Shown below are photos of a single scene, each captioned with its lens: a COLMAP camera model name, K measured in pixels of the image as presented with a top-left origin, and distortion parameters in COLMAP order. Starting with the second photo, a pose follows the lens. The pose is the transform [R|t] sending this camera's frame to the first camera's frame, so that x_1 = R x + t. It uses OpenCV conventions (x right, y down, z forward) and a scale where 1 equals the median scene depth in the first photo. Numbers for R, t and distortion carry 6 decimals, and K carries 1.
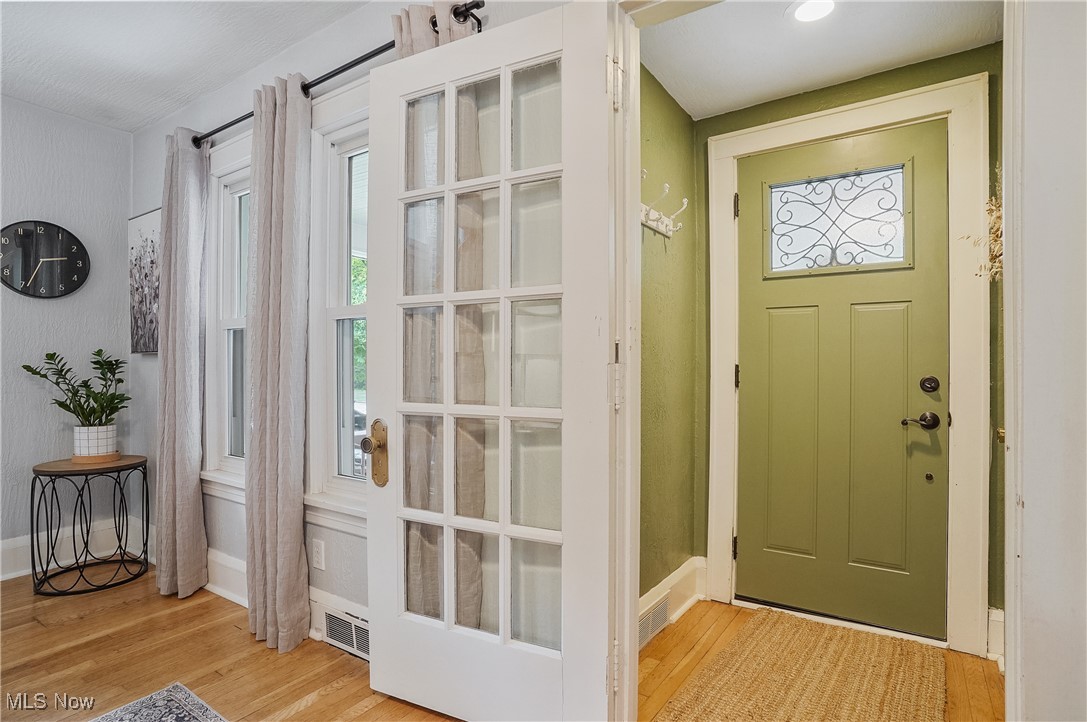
lens RADIAL K [[571.3, 0, 541.2], [0, 571.3, 363.1], [0, 0, 1]] dist [-0.002271, 0.000080]
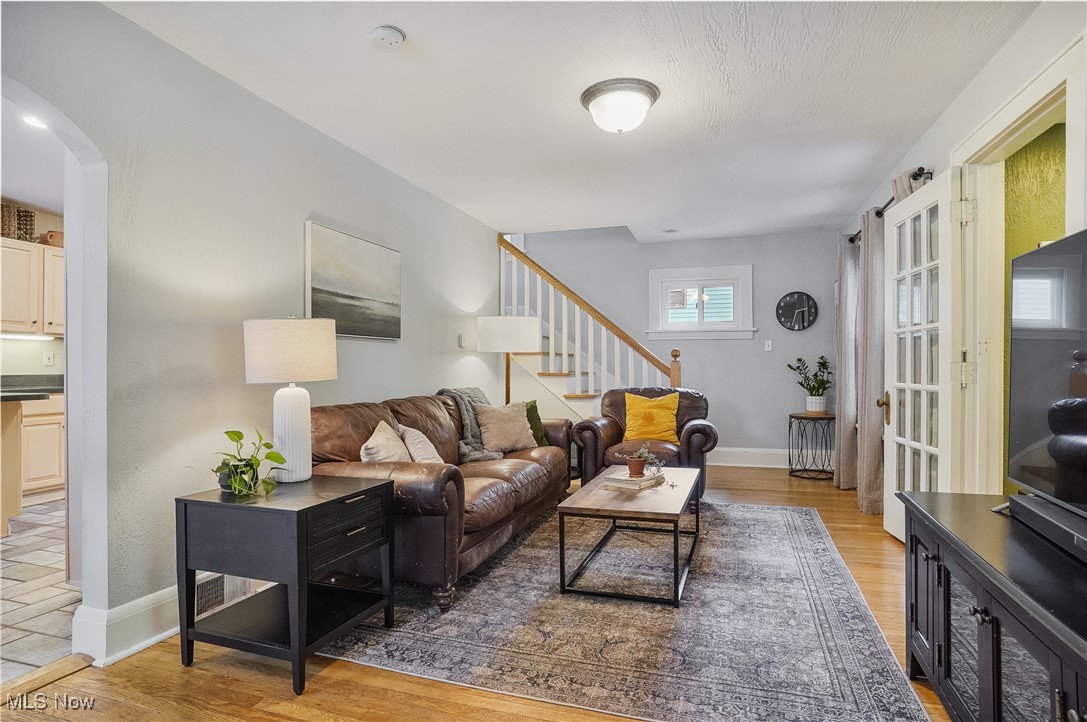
lens RADIAL K [[571.3, 0, 541.1], [0, 571.3, 364.8], [0, 0, 1]] dist [-0.002271, 0.000080]
pose [[0.304410, -0.006331, -0.952520, 0.770483], [0.013473, 0.999906, -0.002341, -0.002490], [0.952446, -0.012121, 0.304467, -0.463904]]
